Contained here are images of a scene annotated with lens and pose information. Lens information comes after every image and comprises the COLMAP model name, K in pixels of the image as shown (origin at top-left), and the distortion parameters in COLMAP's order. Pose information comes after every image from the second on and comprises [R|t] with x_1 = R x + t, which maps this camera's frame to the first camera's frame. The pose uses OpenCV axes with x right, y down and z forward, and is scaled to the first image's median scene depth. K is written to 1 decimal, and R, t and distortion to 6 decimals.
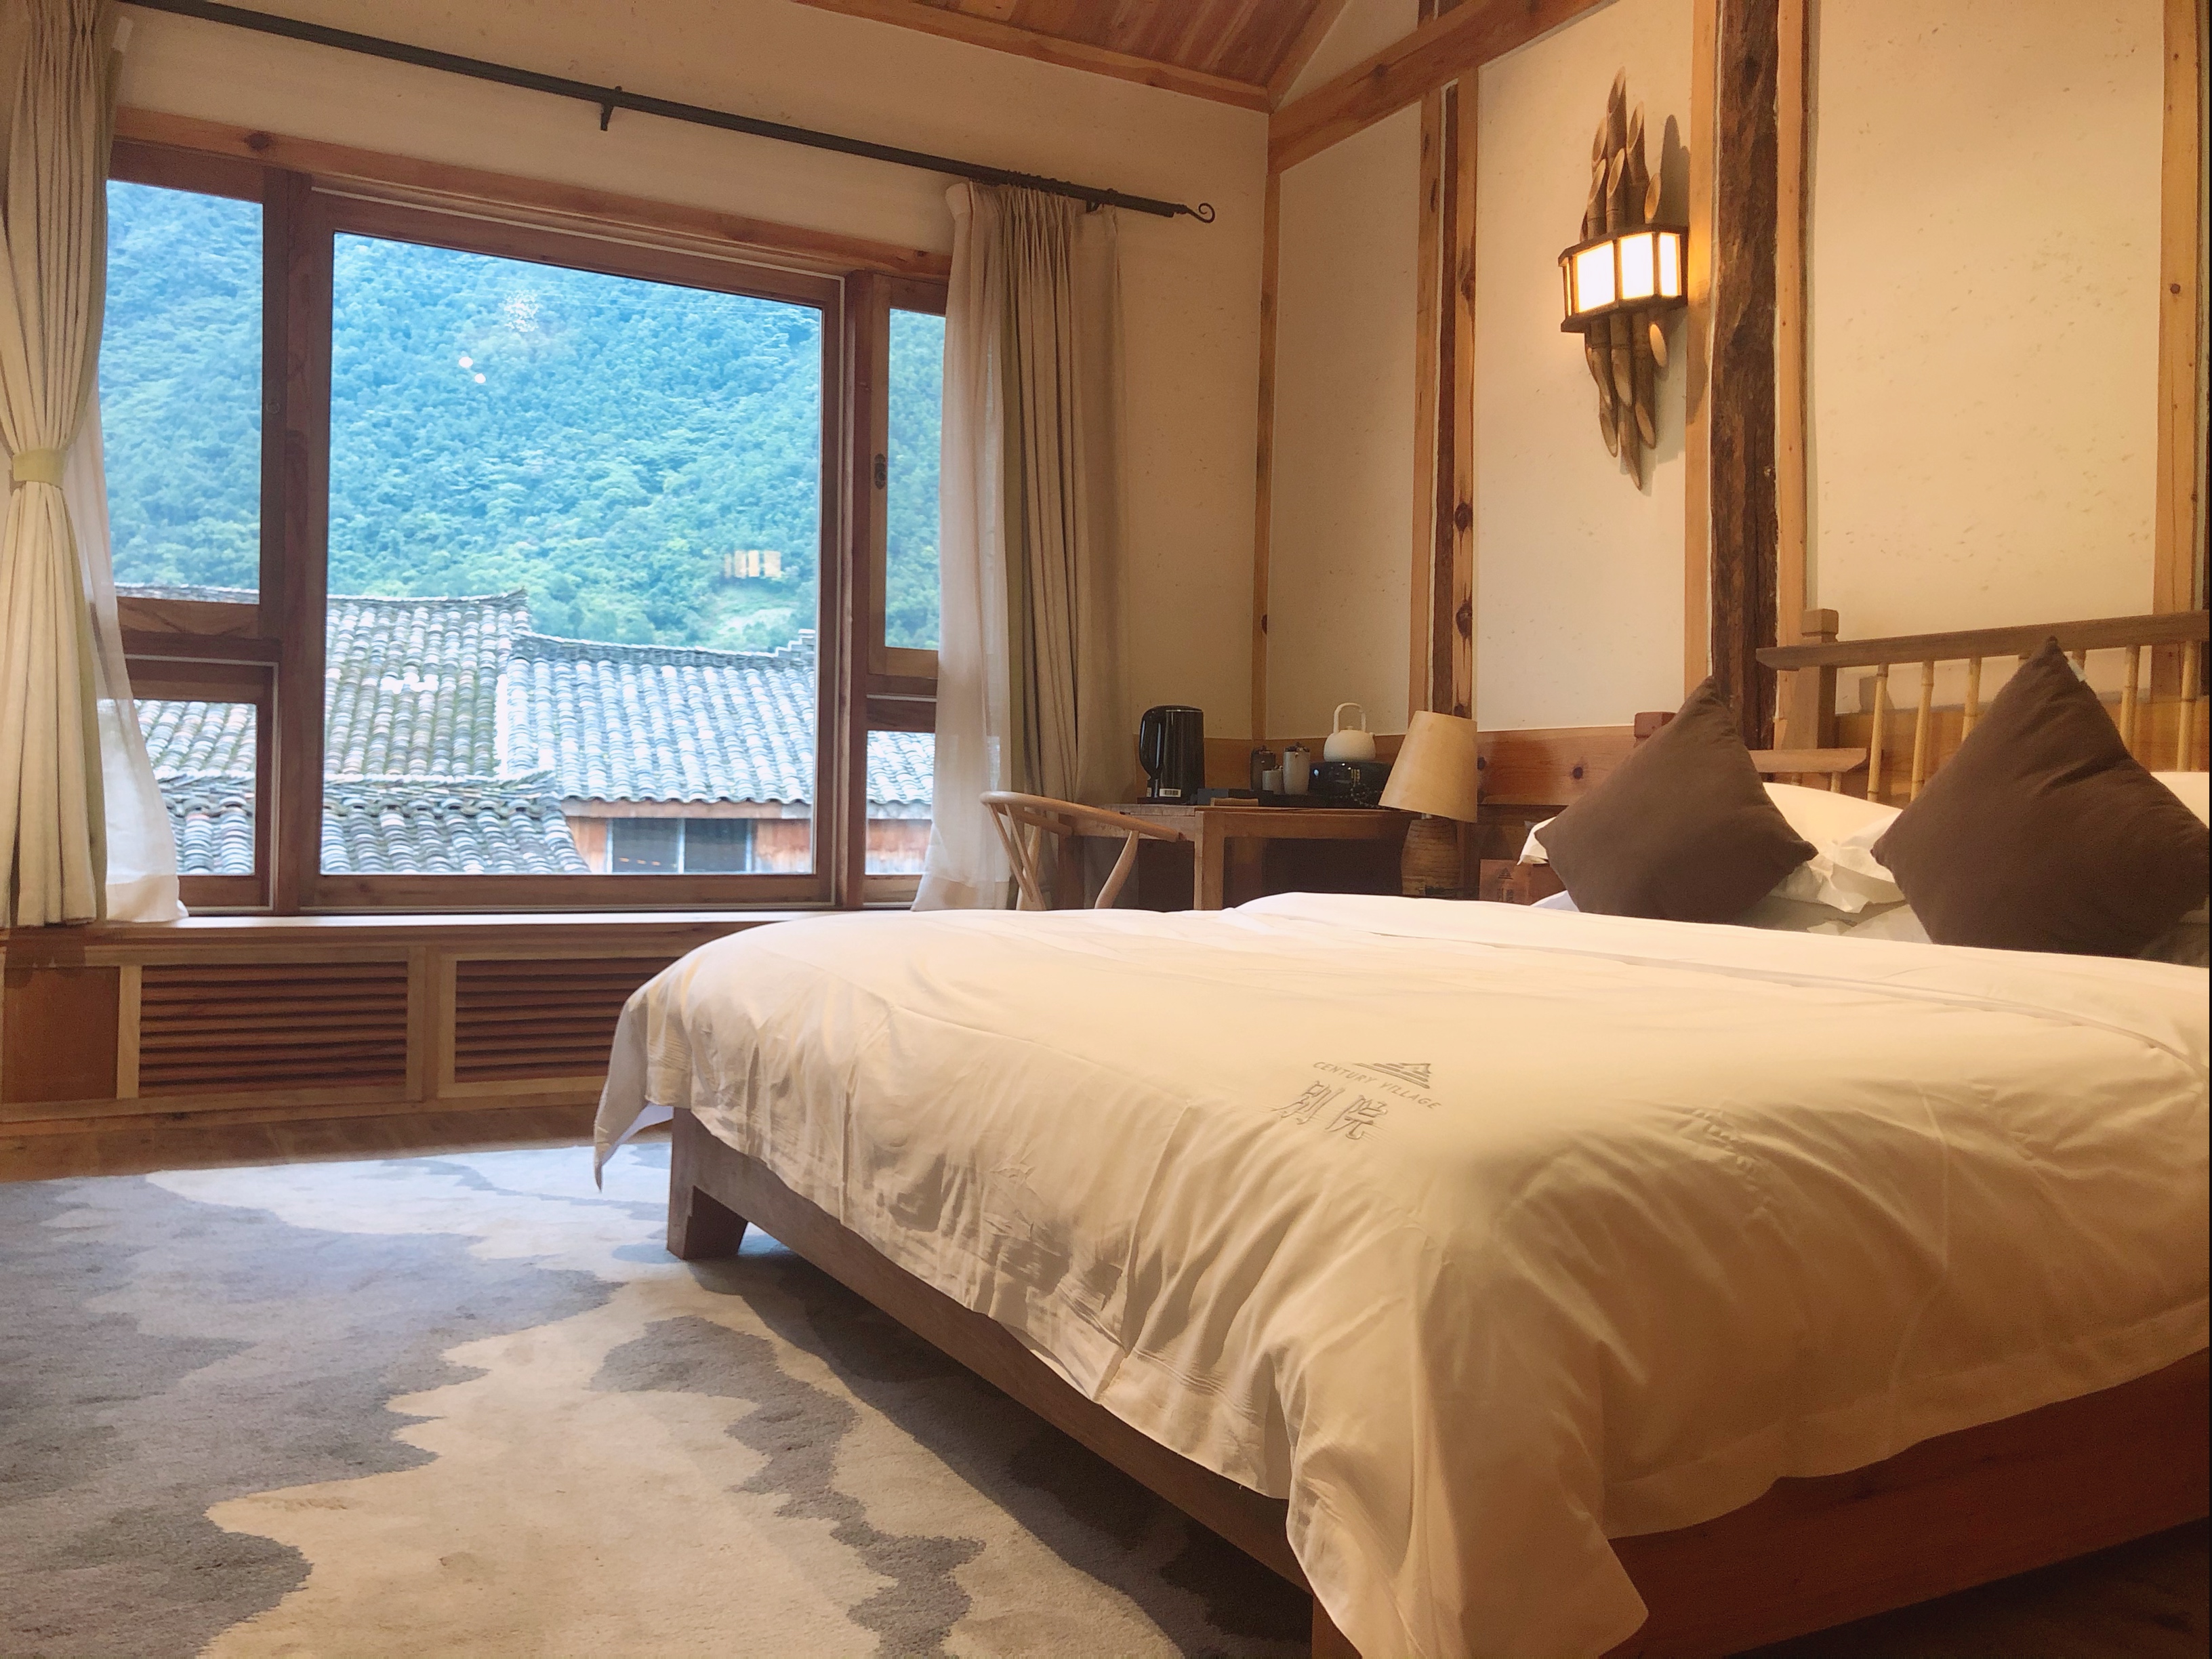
lens RADIAL K [[1800.5, 0, 1065.4], [0, 1800.5, 826.7], [0, 0, 1]] dist [-0.009273, -0.008810]
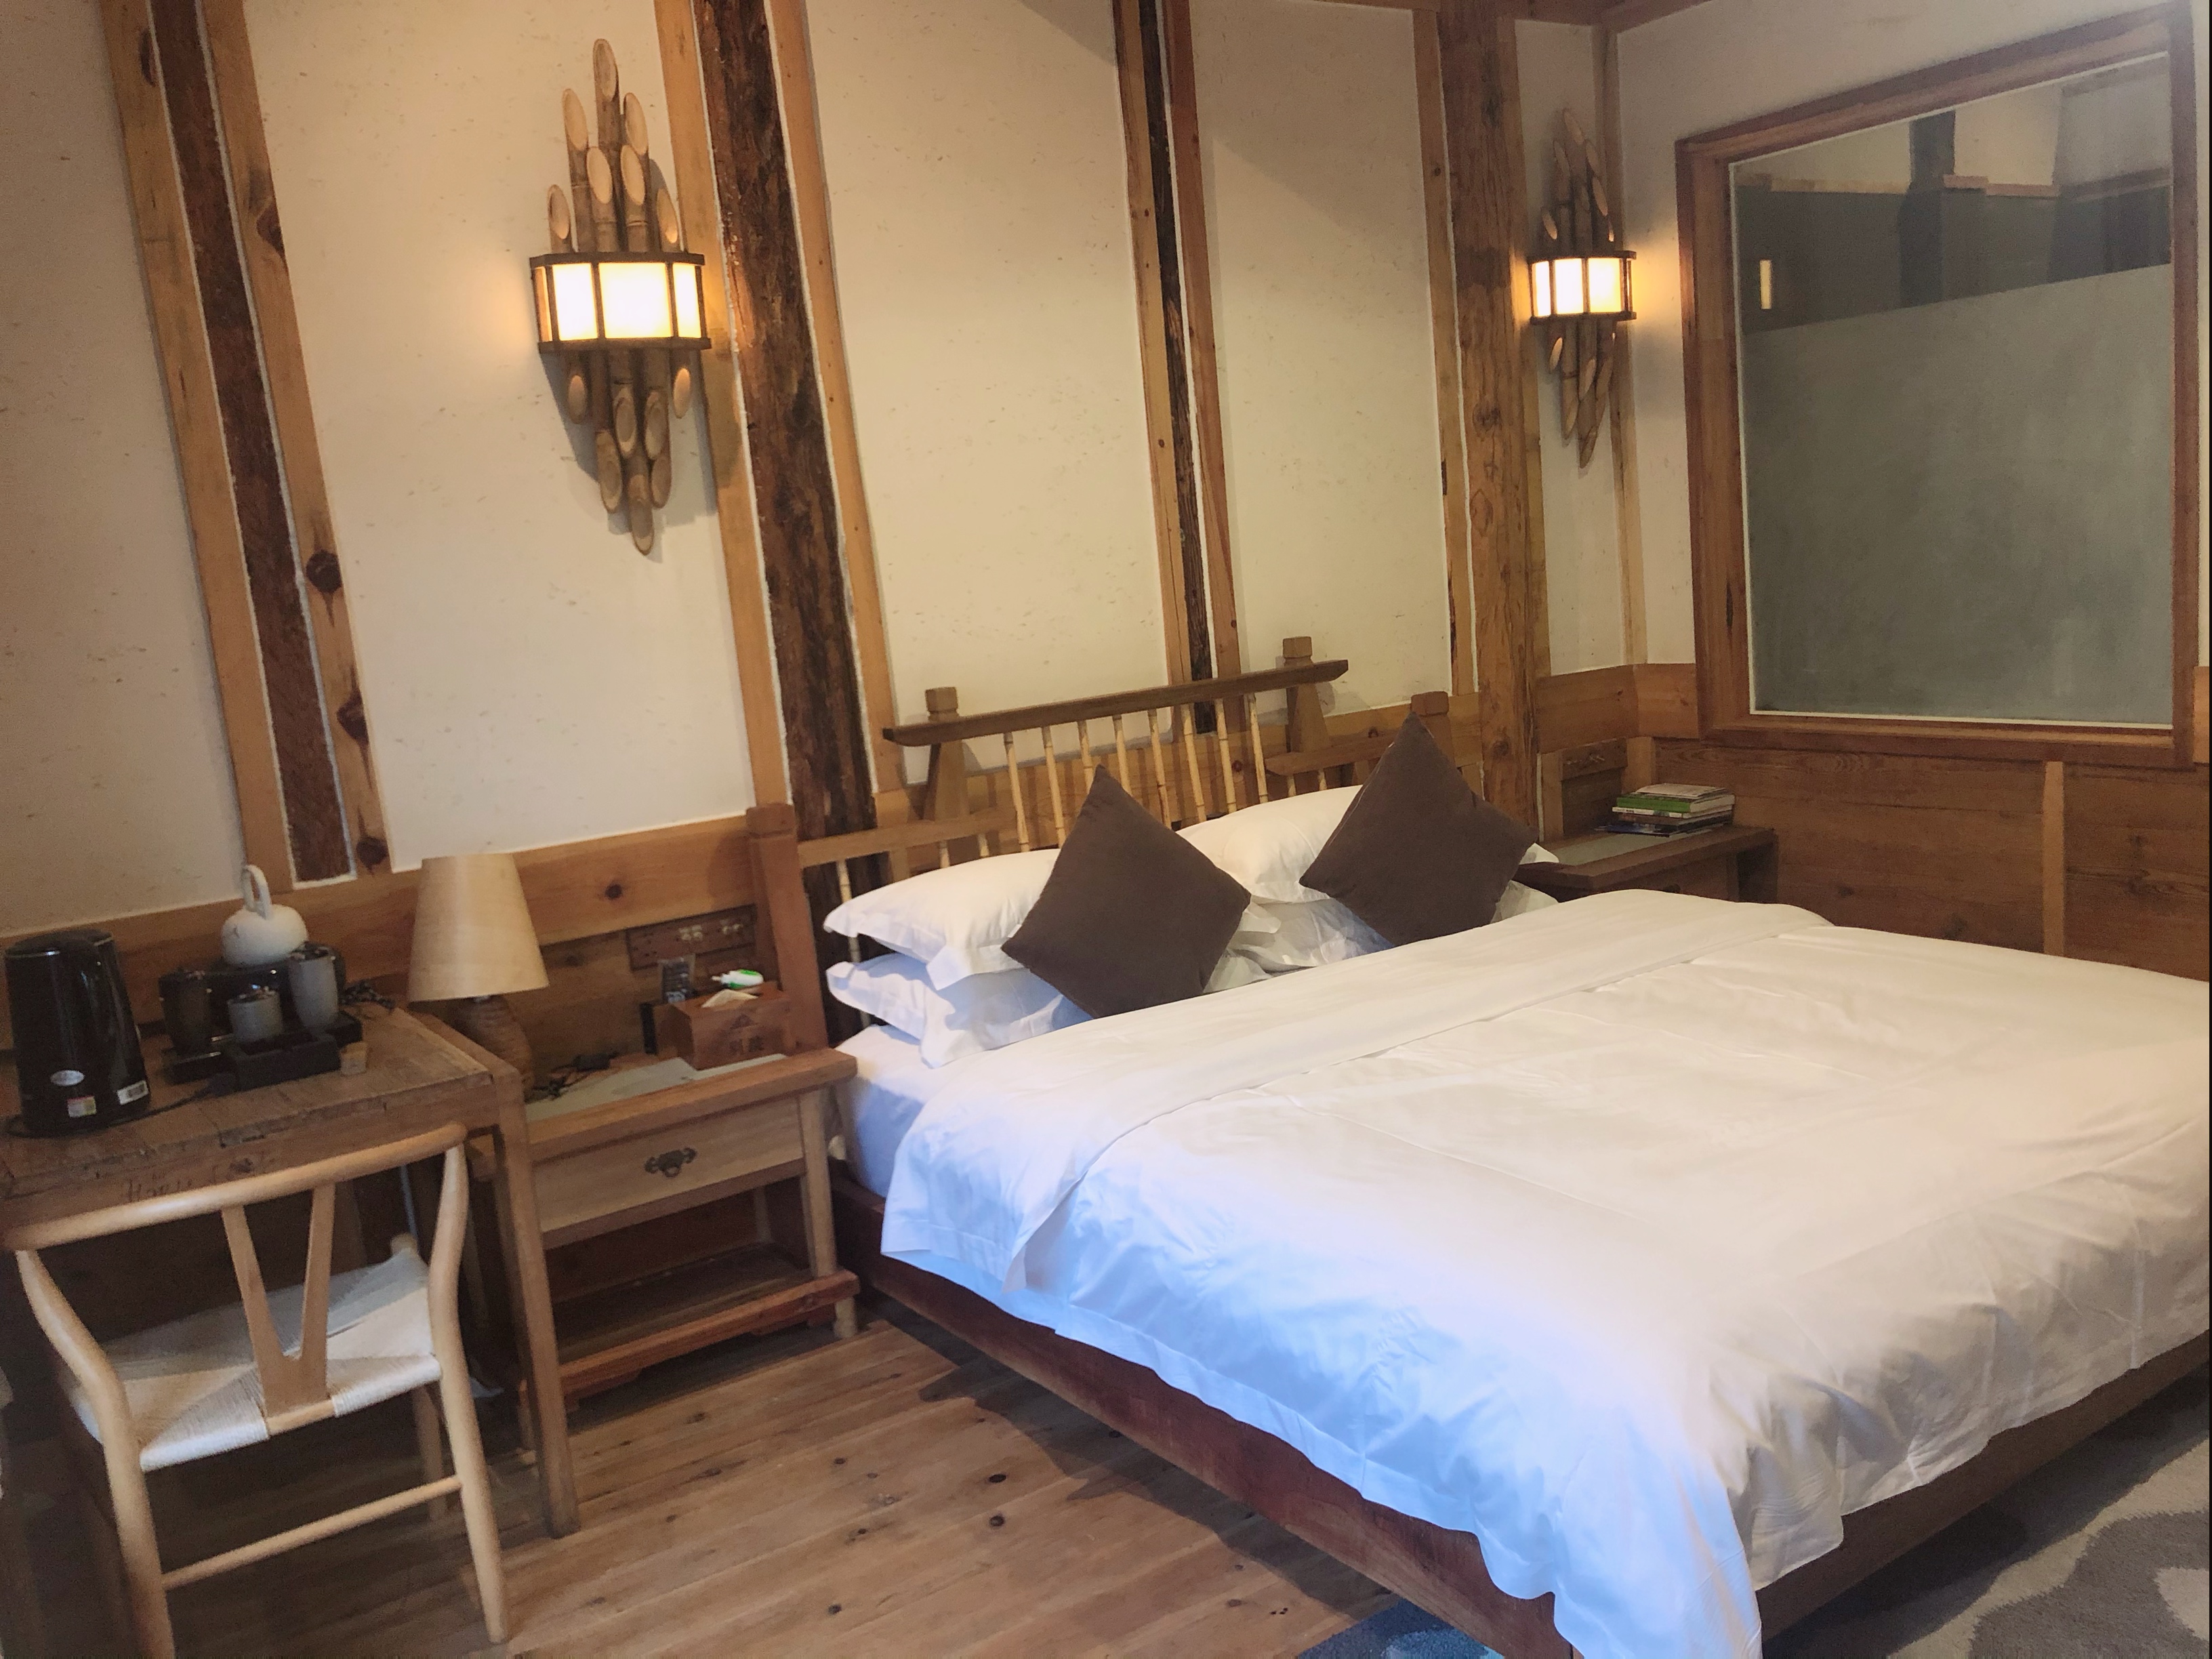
lens RADIAL K [[1800.5, 0, 1065.4], [0, 1800.5, 826.7], [0, 0, 1]] dist [-0.009273, -0.008810]
pose [[-0.092360, -0.166780, 0.981659, -0.589615], [0.102310, 0.979065, 0.175965, -0.198860], [-0.990456, 0.116685, -0.073363, 0.916407]]
